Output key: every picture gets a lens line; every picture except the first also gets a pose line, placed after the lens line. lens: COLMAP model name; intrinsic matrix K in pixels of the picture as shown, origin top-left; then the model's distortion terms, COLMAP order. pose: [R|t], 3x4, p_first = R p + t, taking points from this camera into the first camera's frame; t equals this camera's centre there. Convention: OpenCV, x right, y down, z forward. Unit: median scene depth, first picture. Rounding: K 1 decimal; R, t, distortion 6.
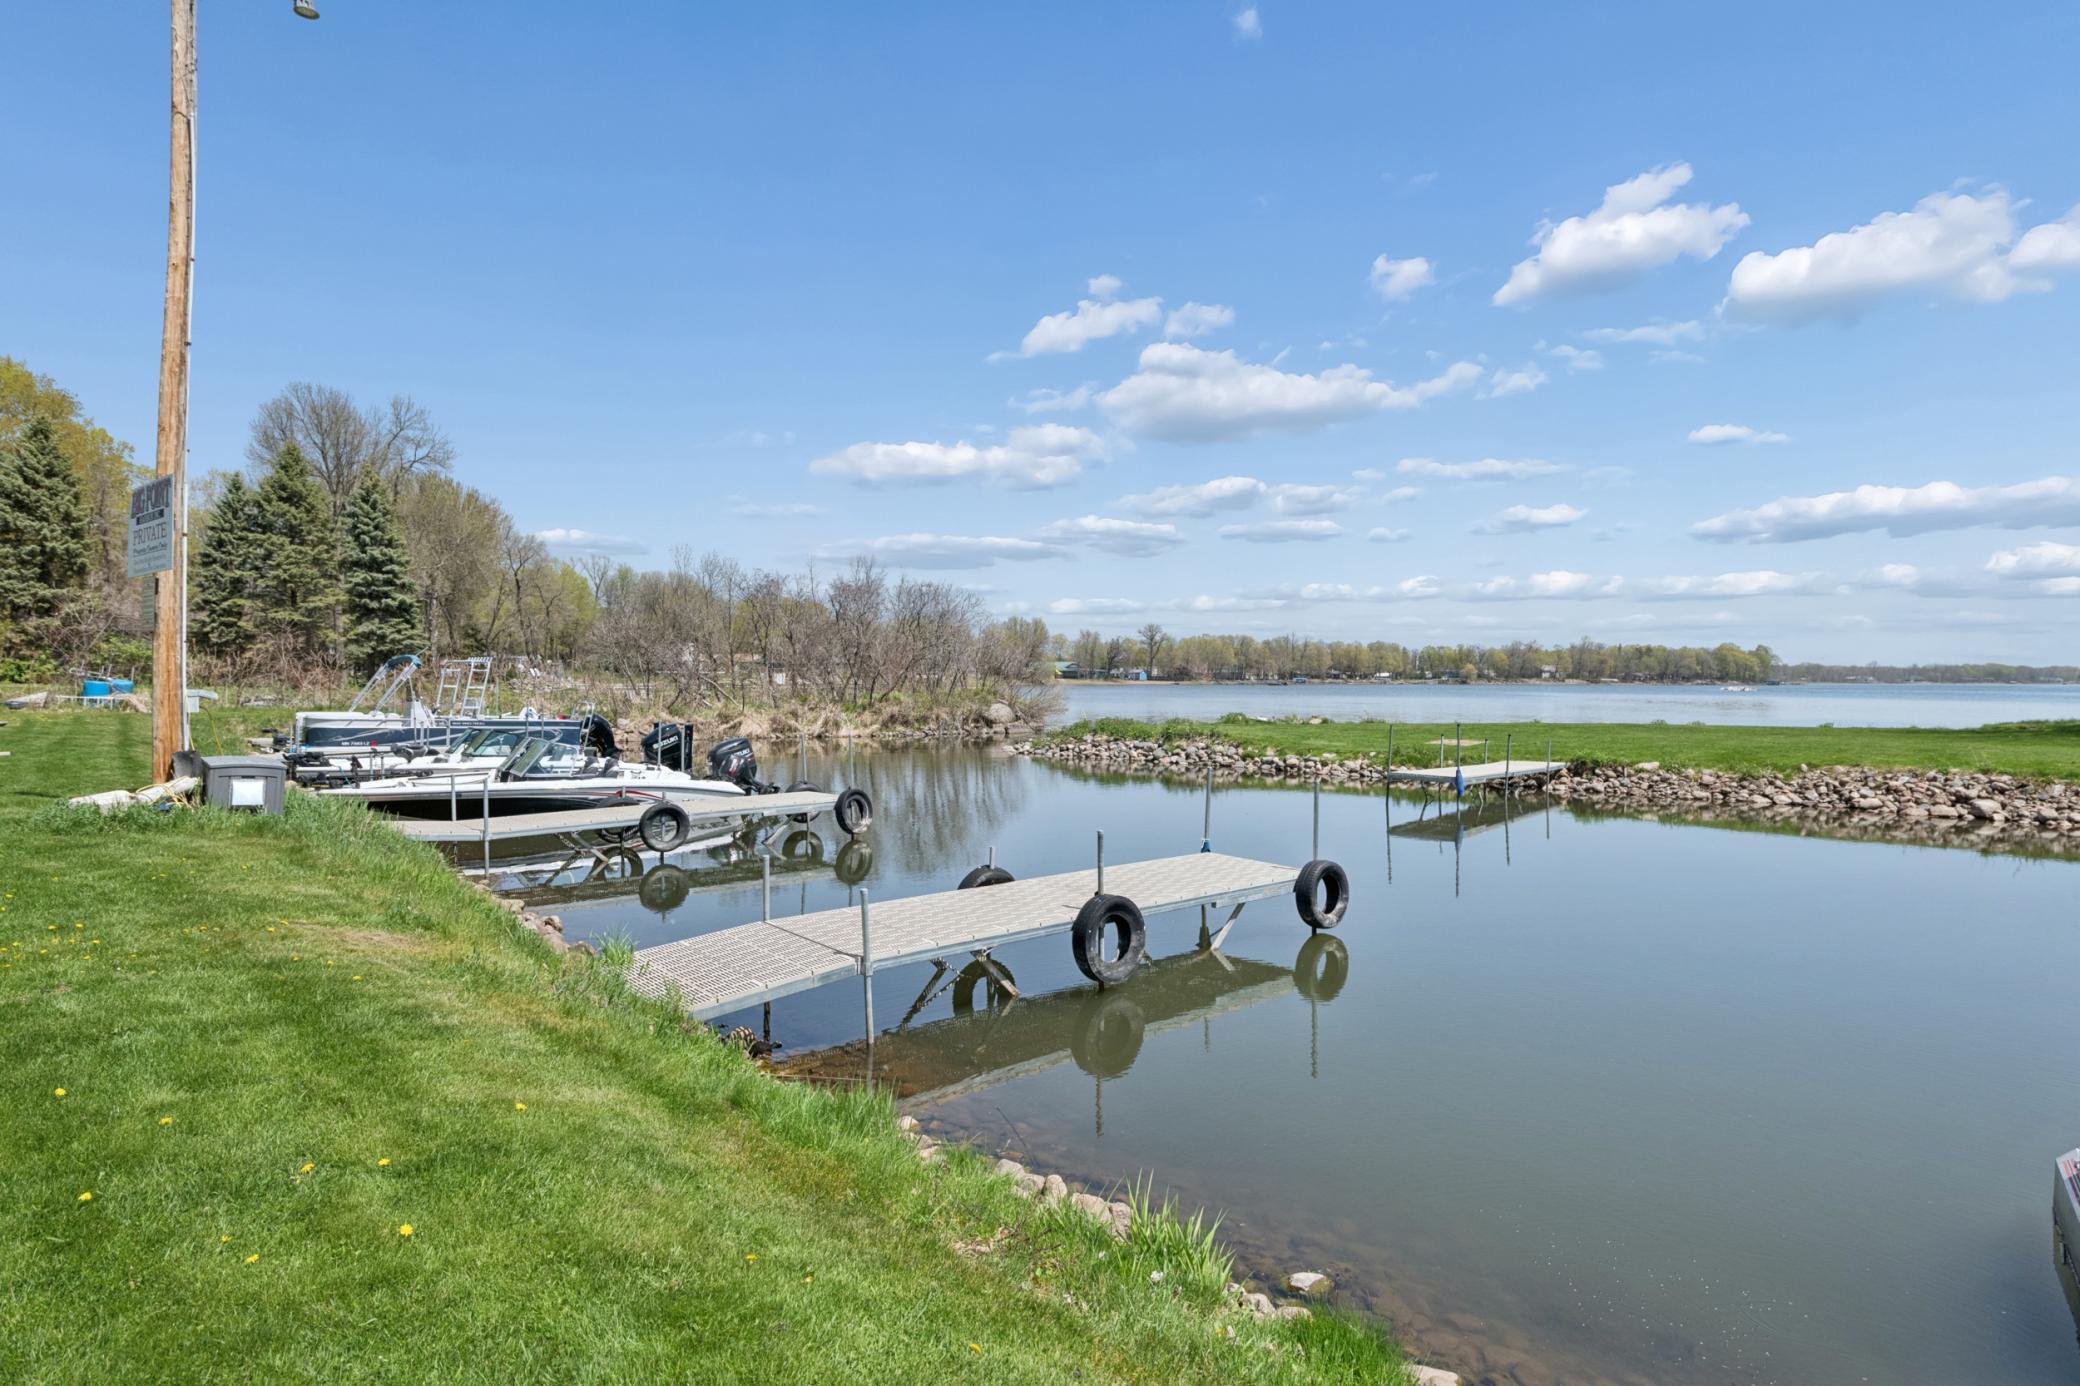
lens RADIAL K [[813.7, 0, 1036.1], [0, 813.7, 676.2], [0, 0, 1]] dist [0.000040, -0.005243]
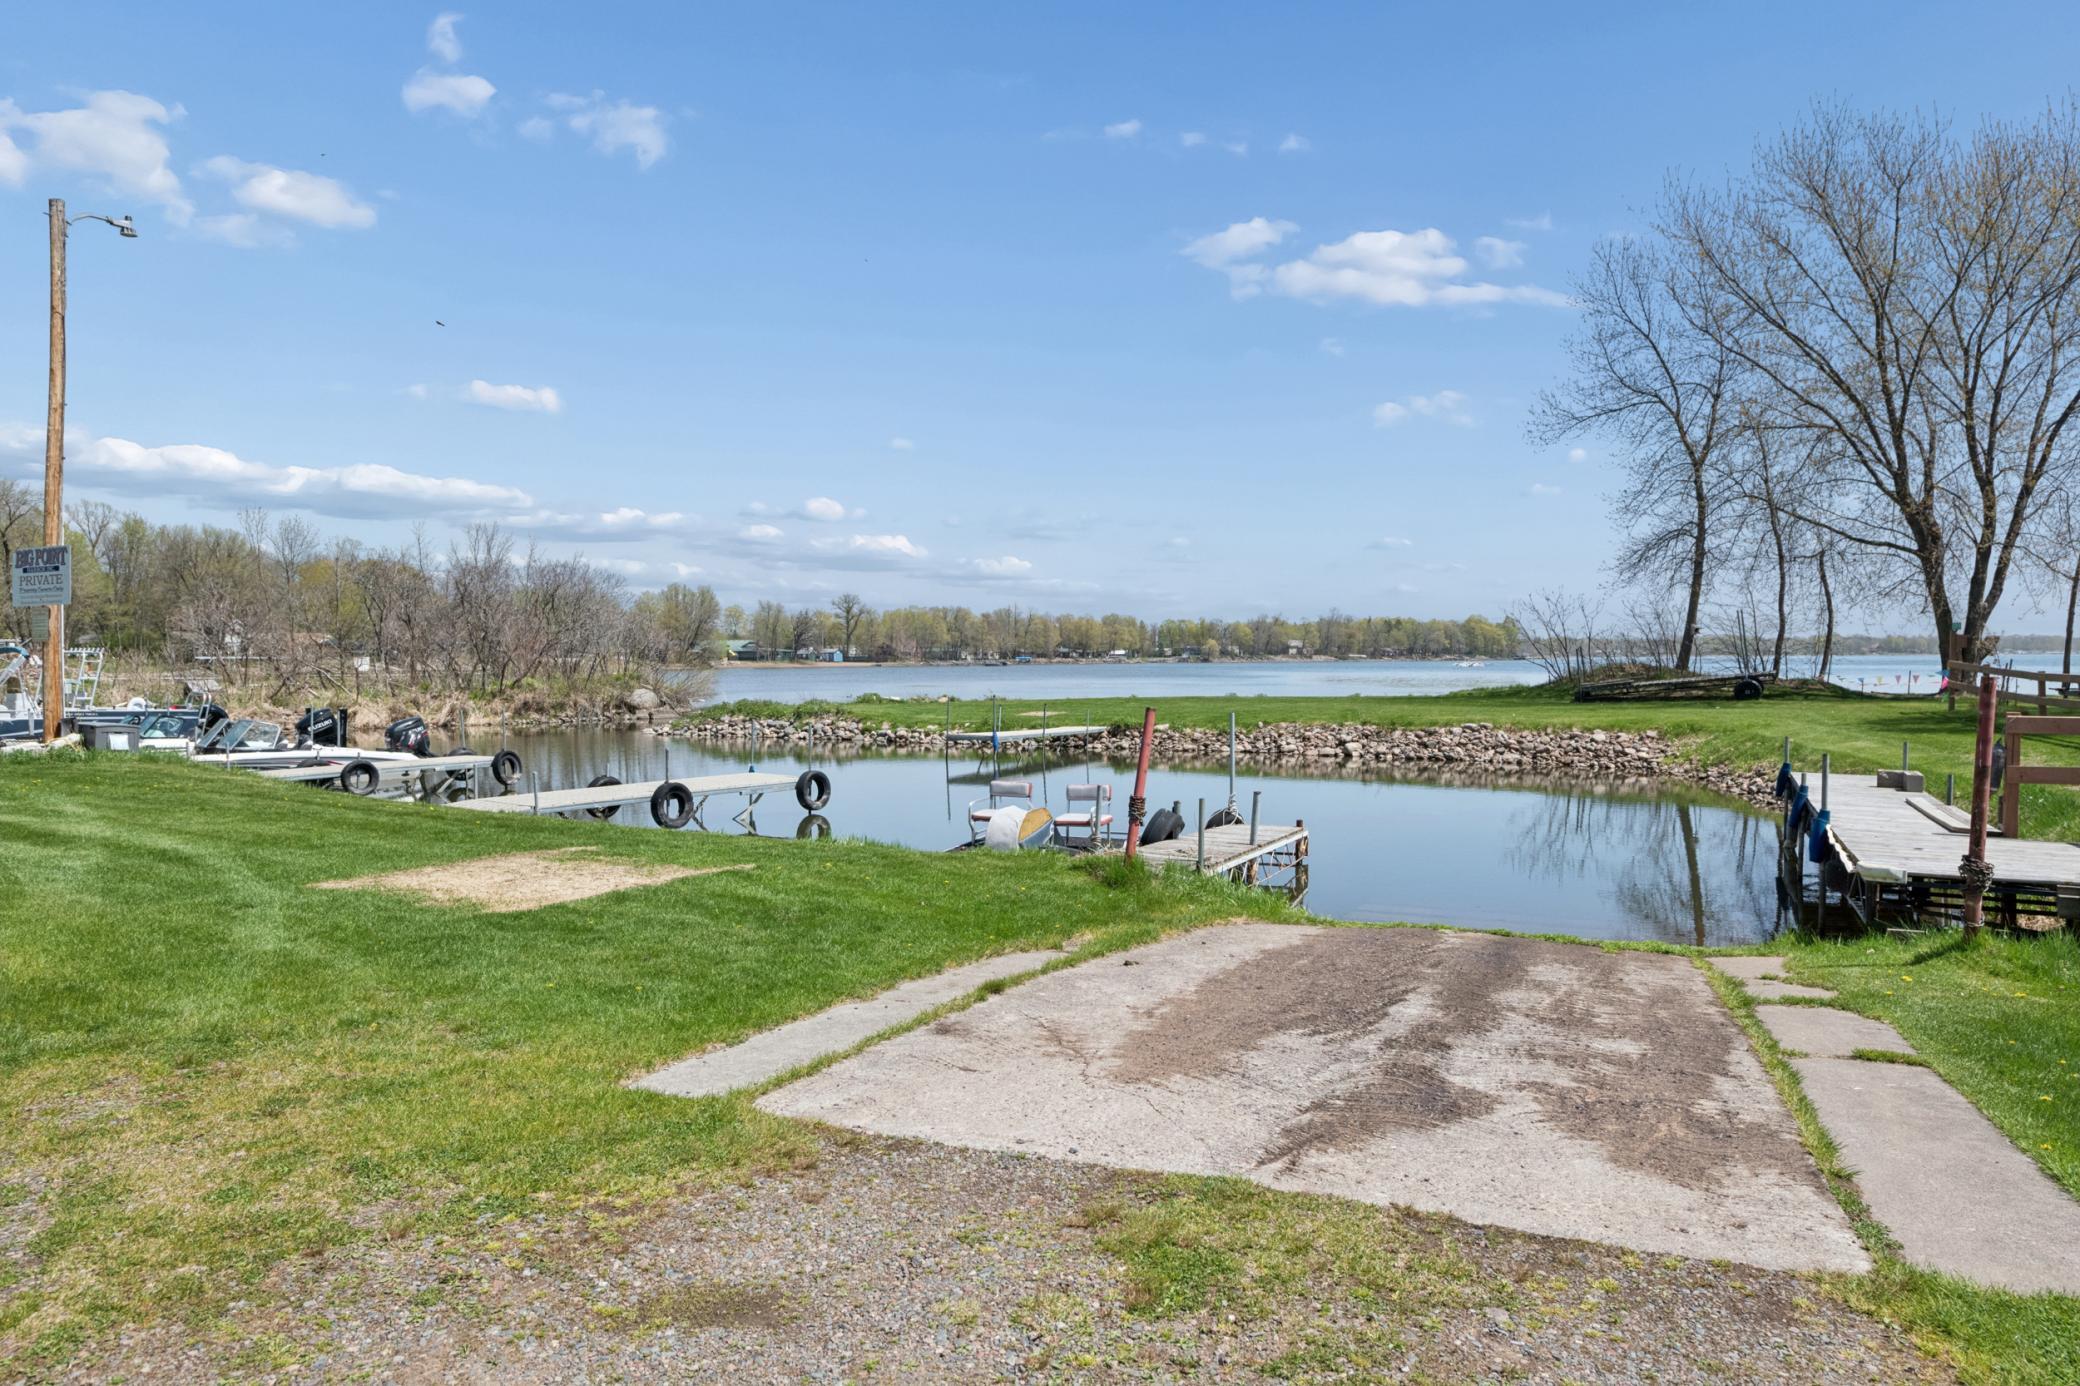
lens RADIAL K [[1276.1, 0, 1040.1], [0, 1276.1, 668.6], [0, 0, 1]] dist [0.005470, 0.000003]
pose [[0.974242, -0.011258, 0.225222, 0.075974], [0.008451, 0.999874, 0.013423, -0.006975], [-0.225345, -0.011174, 0.974215, -0.606089]]
